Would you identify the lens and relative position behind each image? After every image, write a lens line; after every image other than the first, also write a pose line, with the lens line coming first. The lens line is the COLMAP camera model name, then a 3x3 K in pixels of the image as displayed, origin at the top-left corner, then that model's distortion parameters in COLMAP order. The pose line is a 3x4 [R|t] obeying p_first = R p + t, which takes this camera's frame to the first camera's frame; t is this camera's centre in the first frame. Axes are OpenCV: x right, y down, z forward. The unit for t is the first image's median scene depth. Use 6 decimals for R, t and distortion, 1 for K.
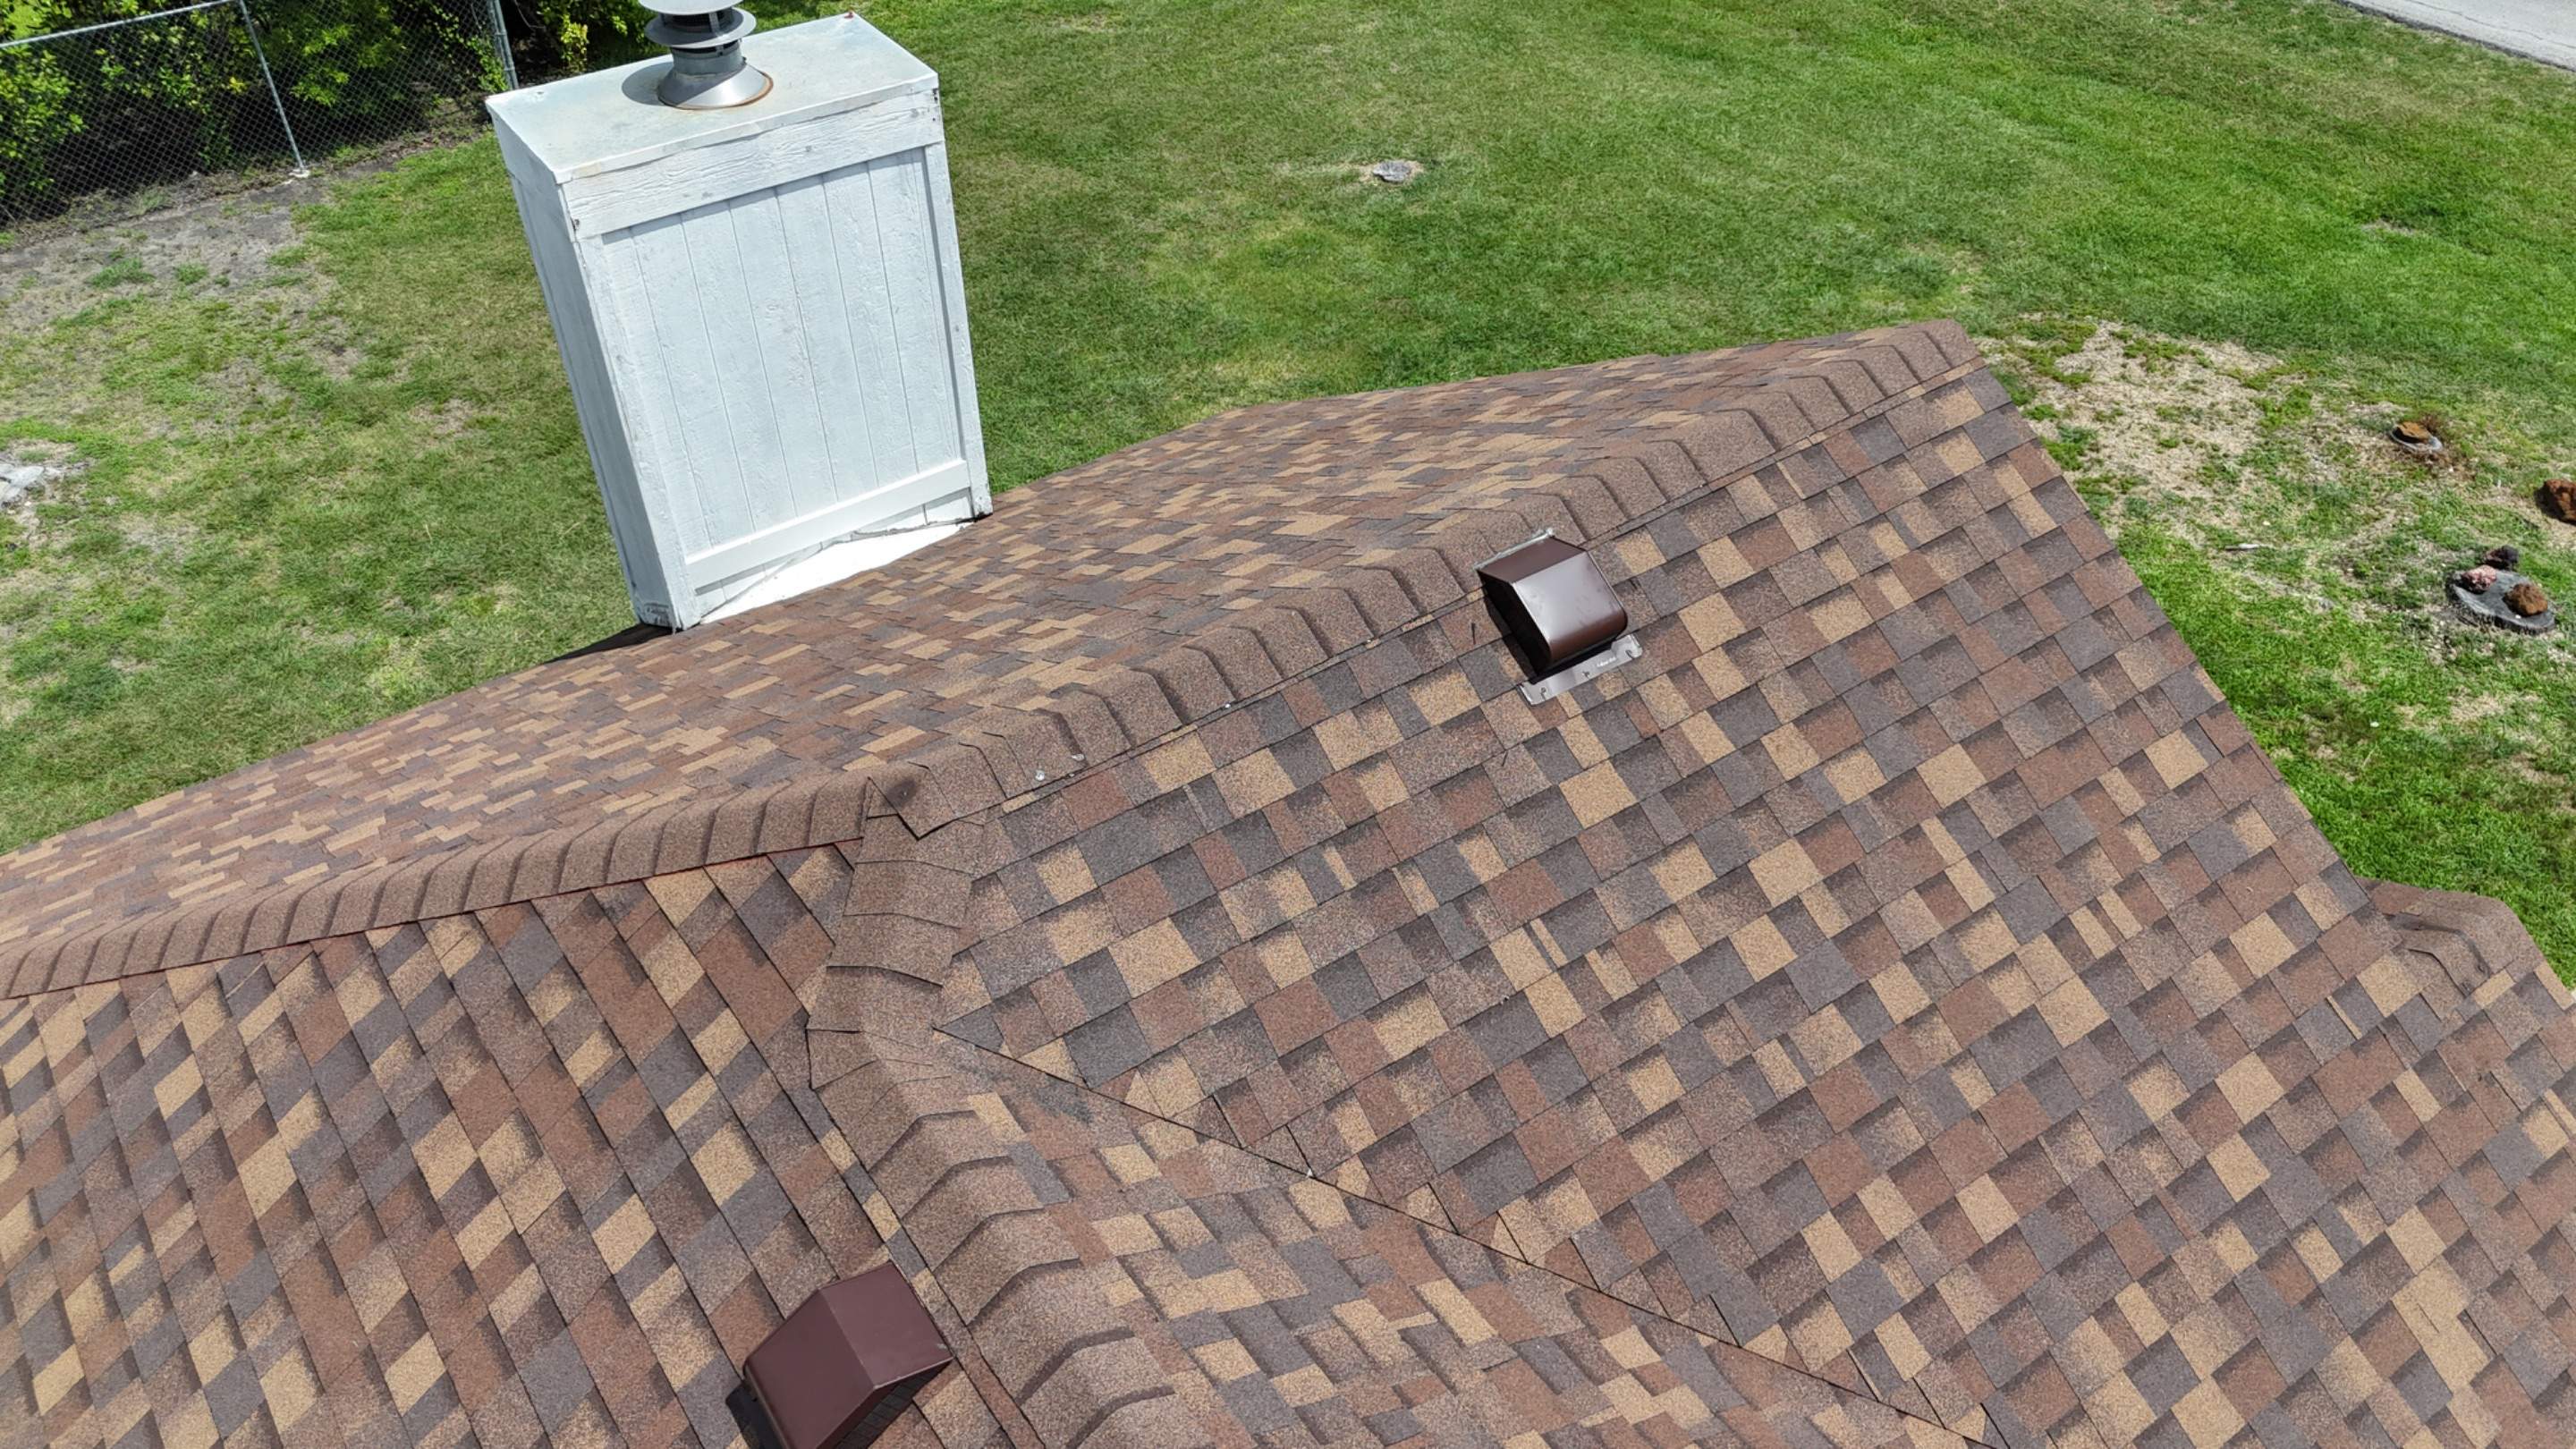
lens RADIAL K [[1901.2, 0, 1281.5], [0, 1901.2, 737.7], [0, 0, 1]] dist [0.073915, -0.077676]
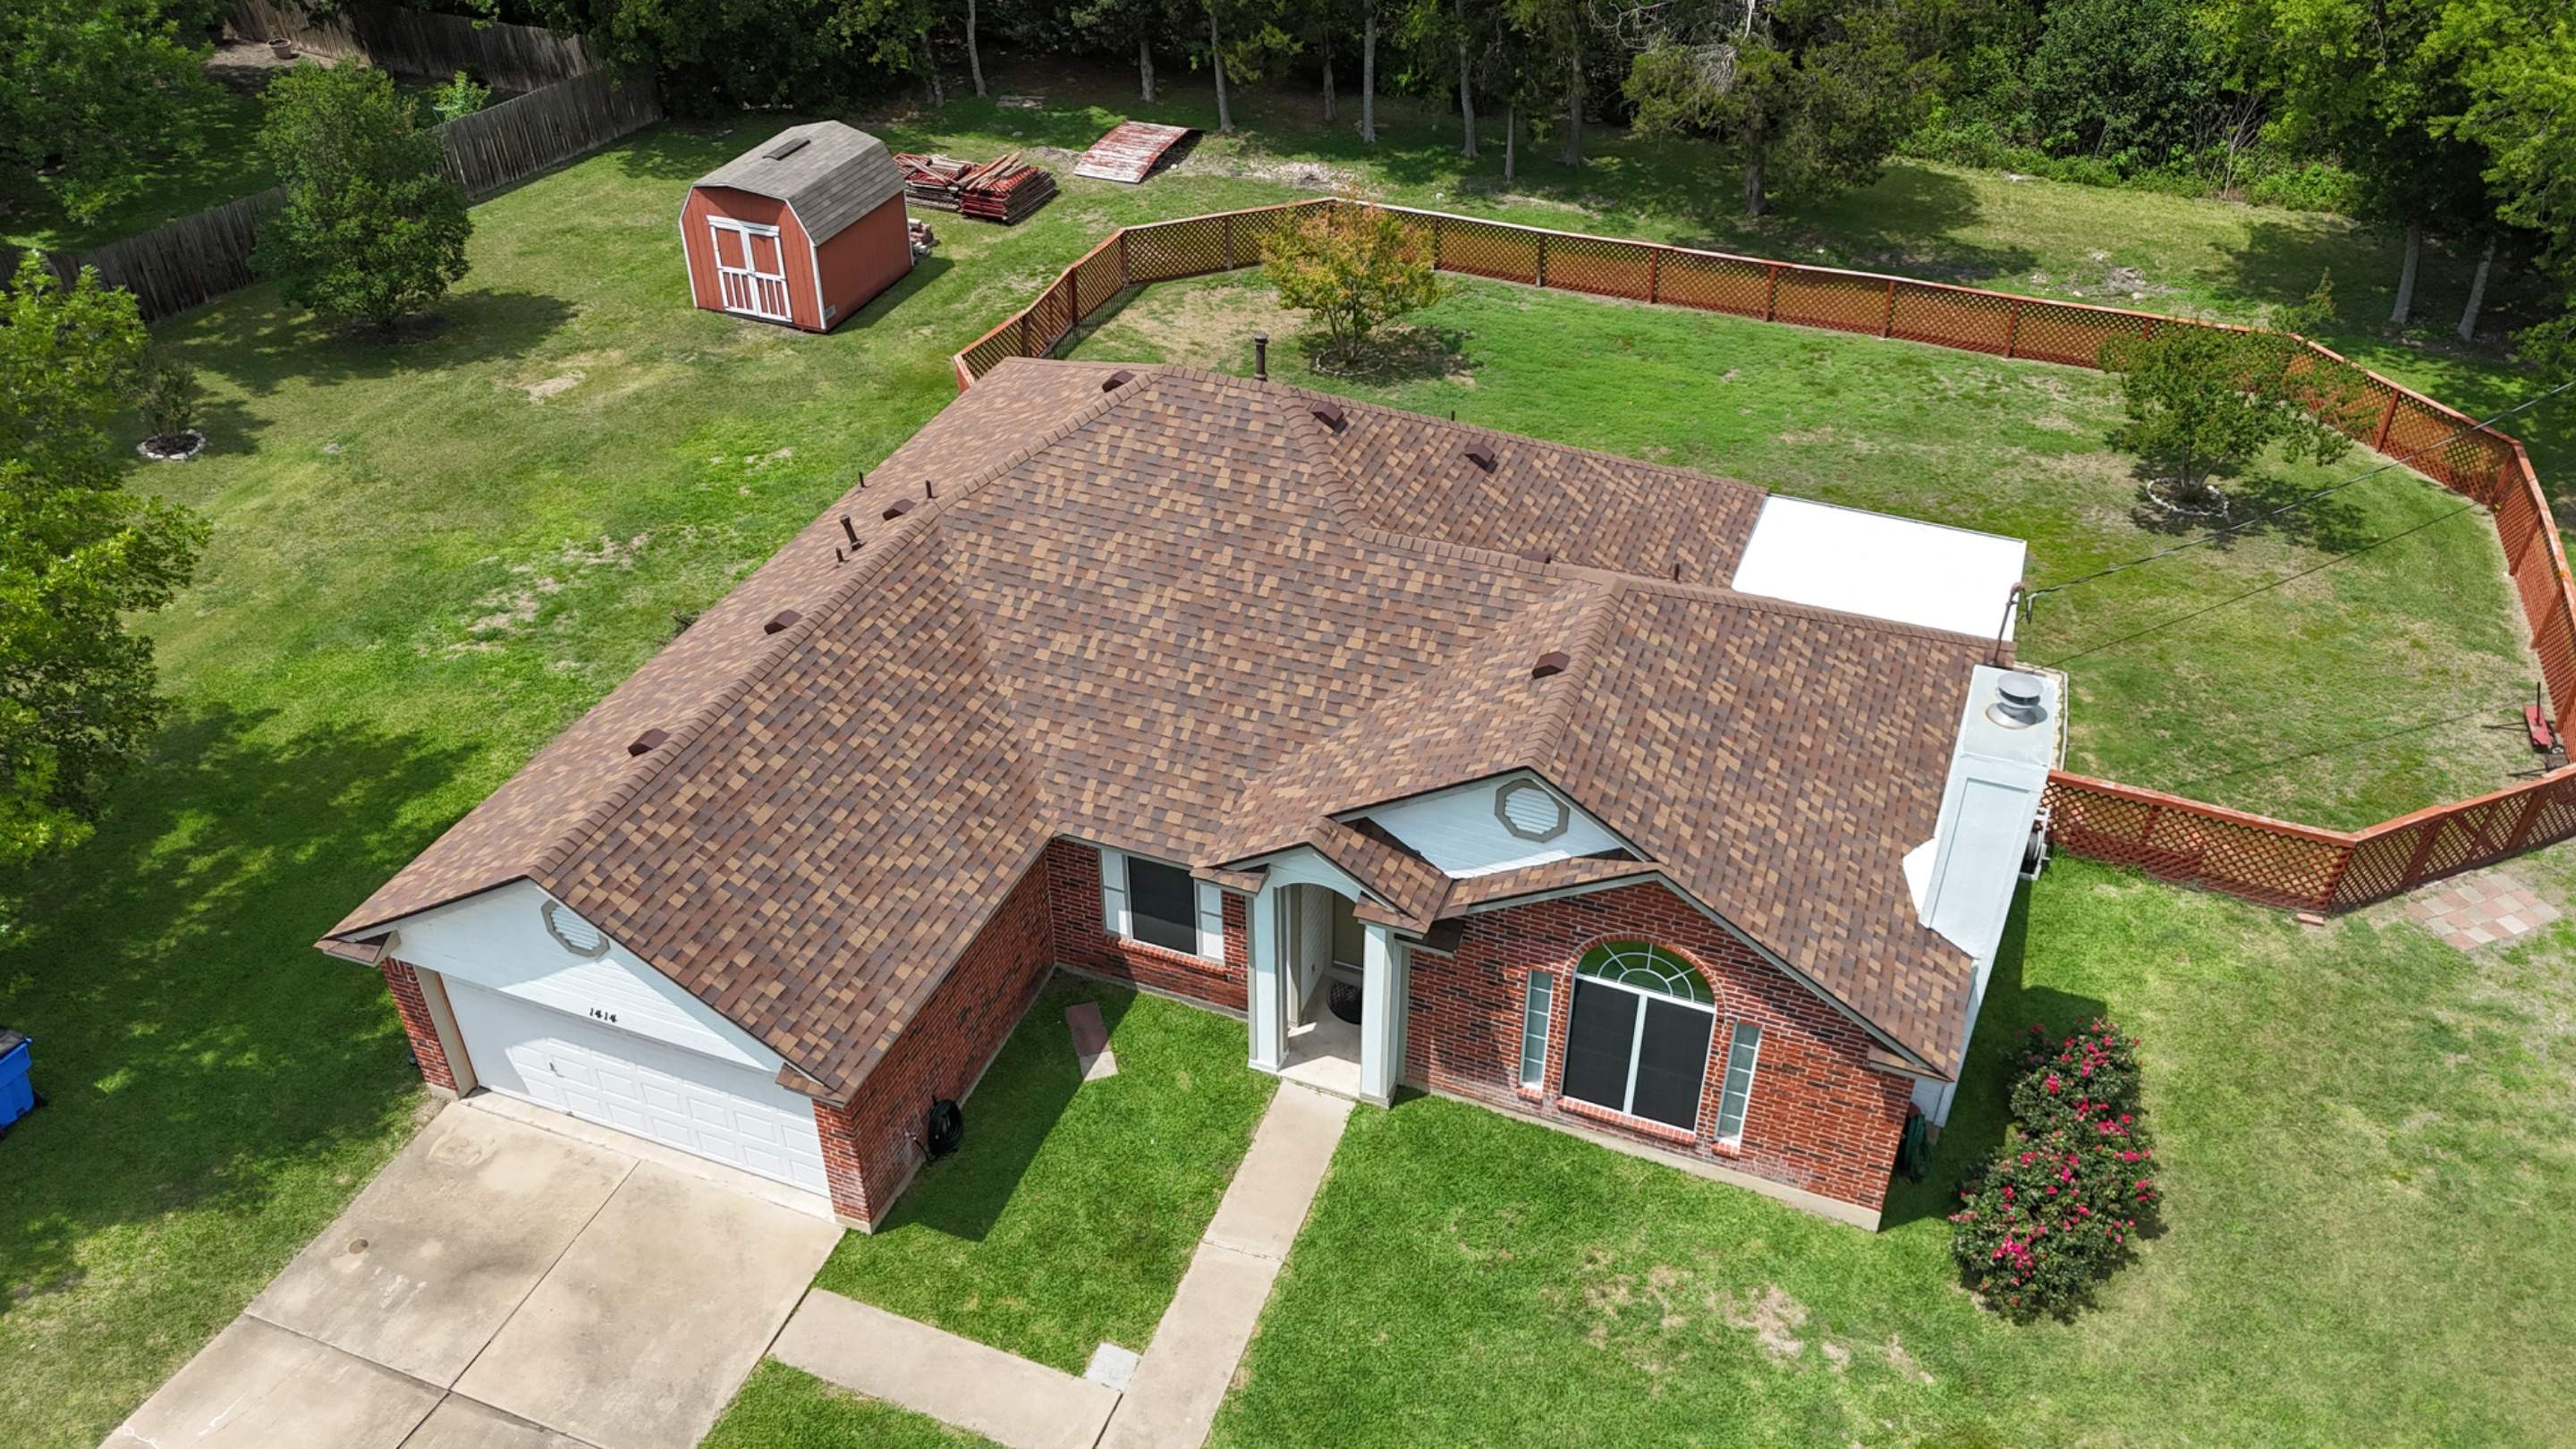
lens RADIAL K [[1888.4, 0, 1282.6], [0, 1888.4, 734.0], [0, 0, 1]] dist [0.117702, -0.180441]
pose [[-0.830747, 0.330674, -0.447788, 1.926346], [-0.362982, 0.288075, 0.886147, -2.638279], [0.422022, 0.898703, -0.119289, 1.128674]]
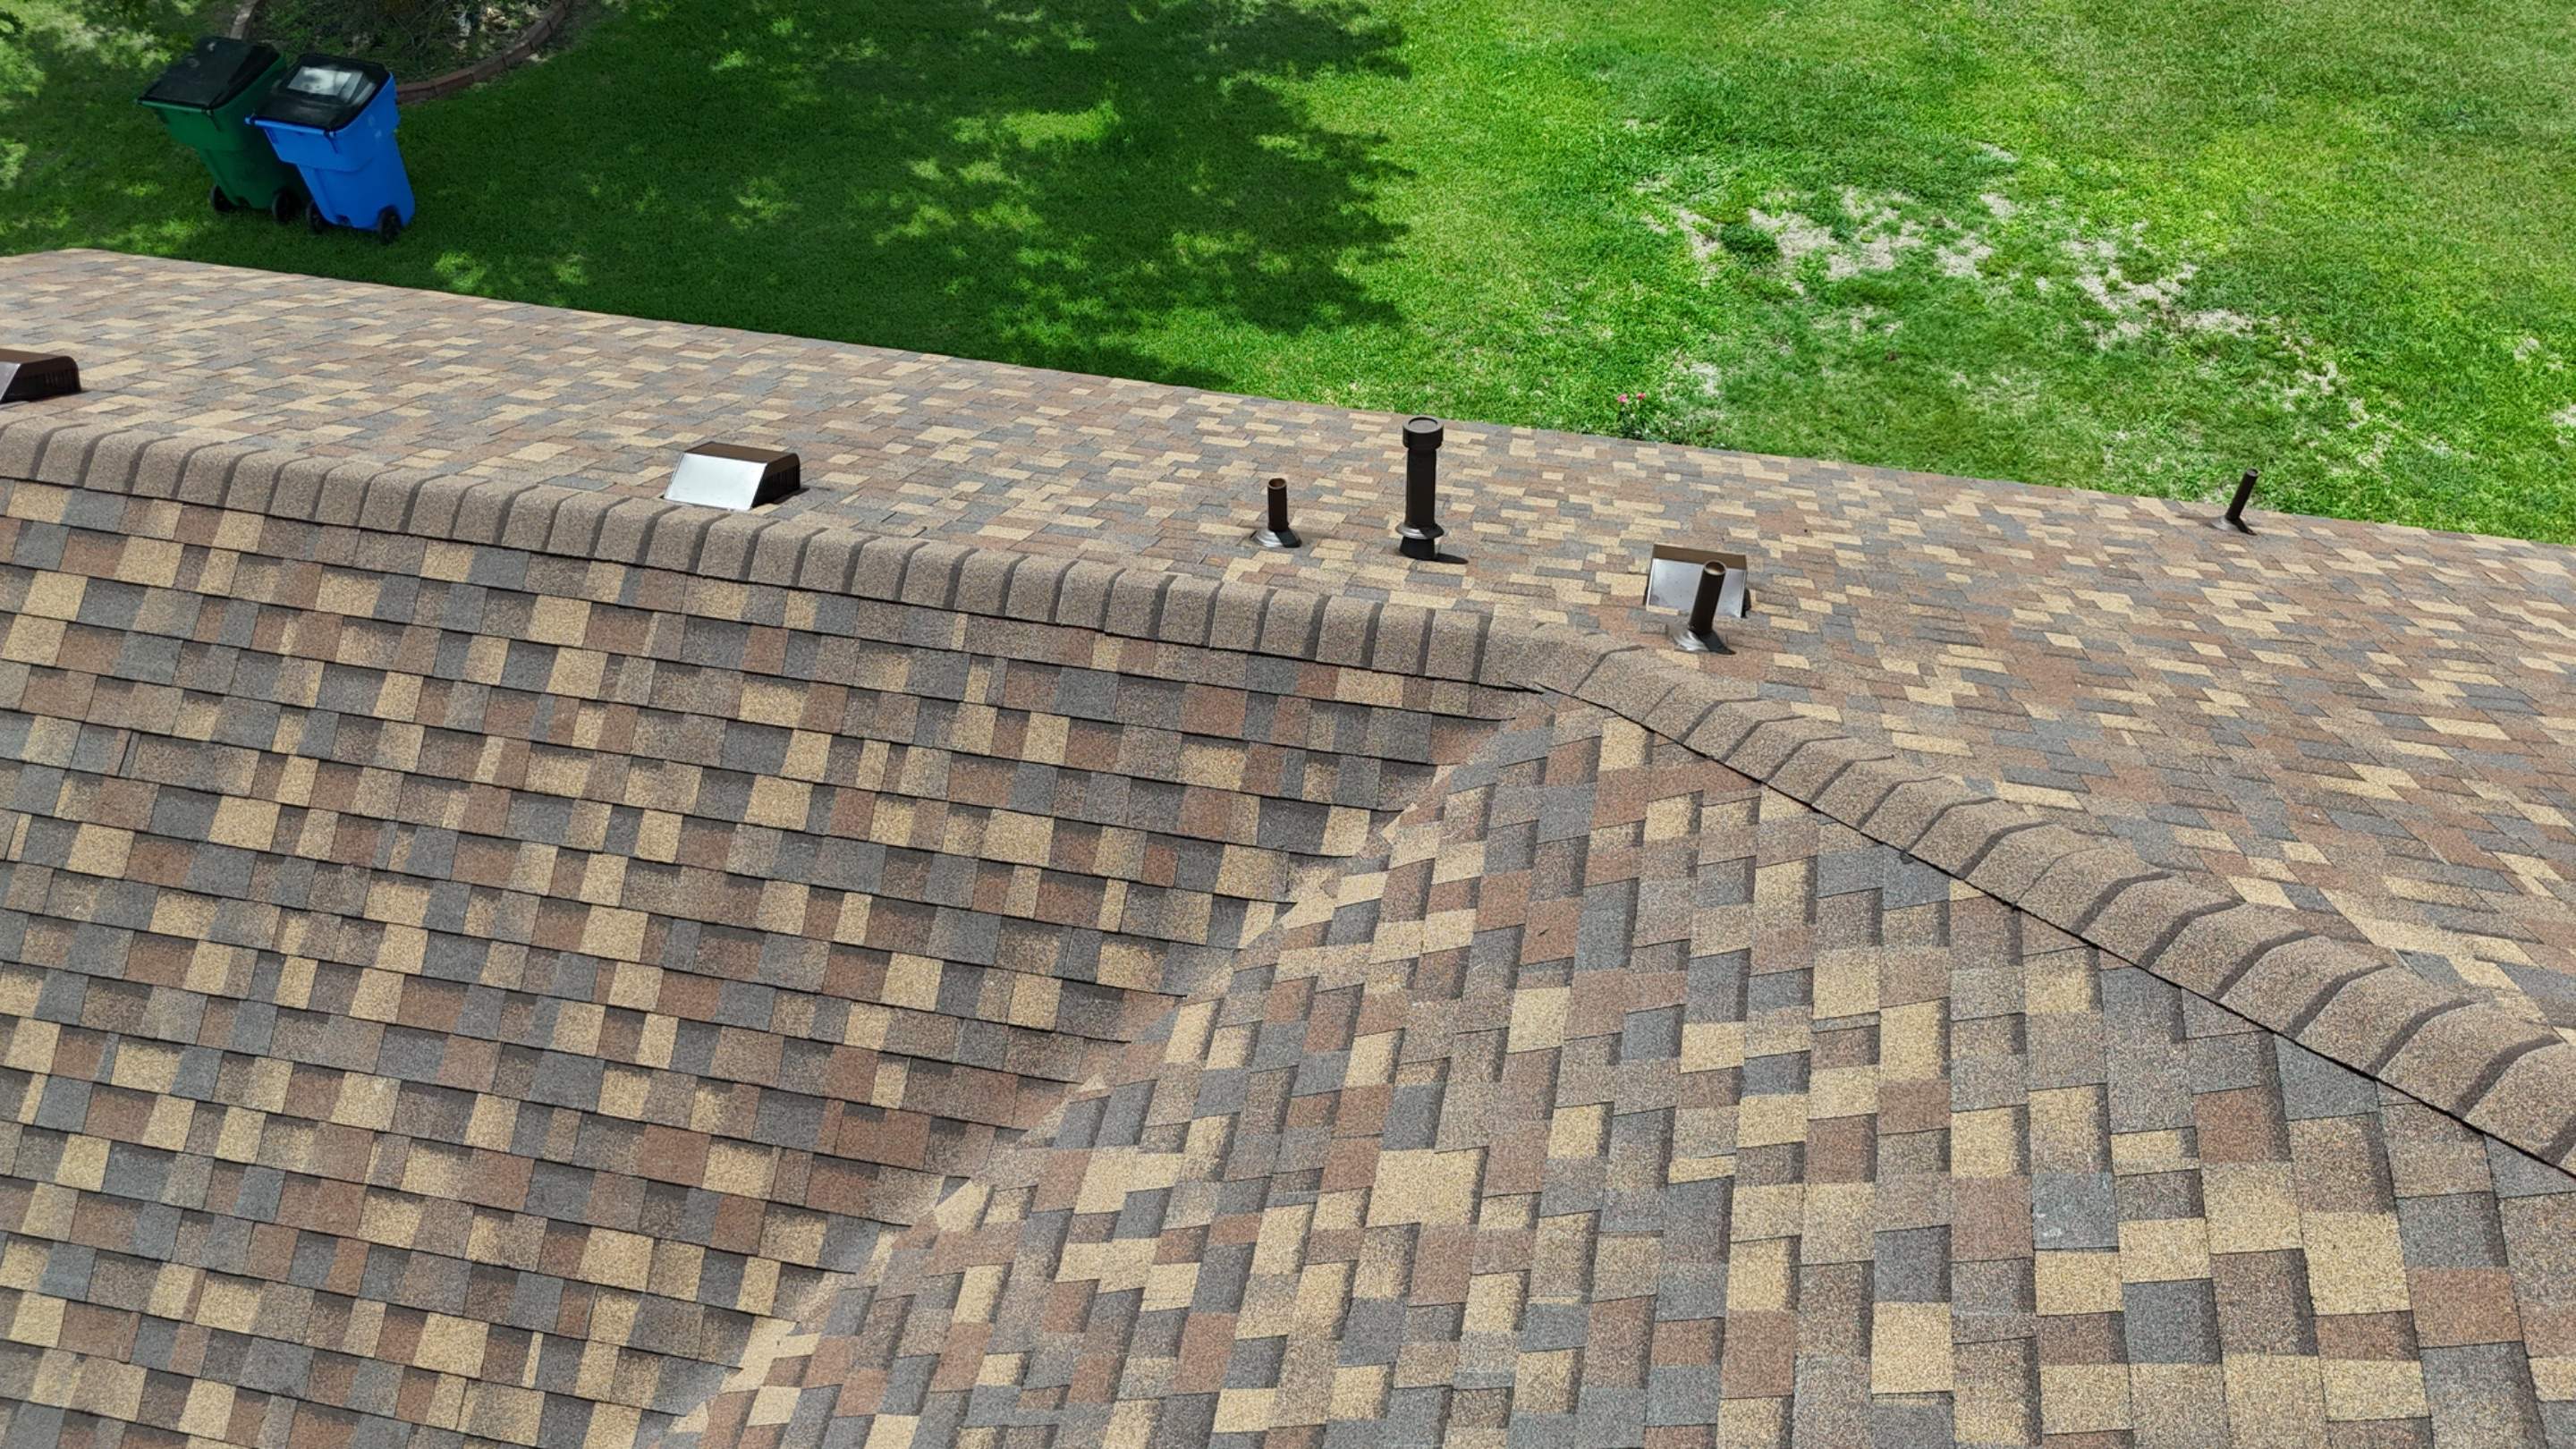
lens RADIAL K [[1903.9, 0, 1280.9], [0, 1903.9, 736.7], [0, 0, 1]] dist [0.067147, -0.068333]
pose [[-0.690804, -0.539609, 0.481260, 0.355277], [0.480675, 0.154488, 0.863183, 0.033393], [-0.540130, 0.827621, 0.152655, -0.033566]]
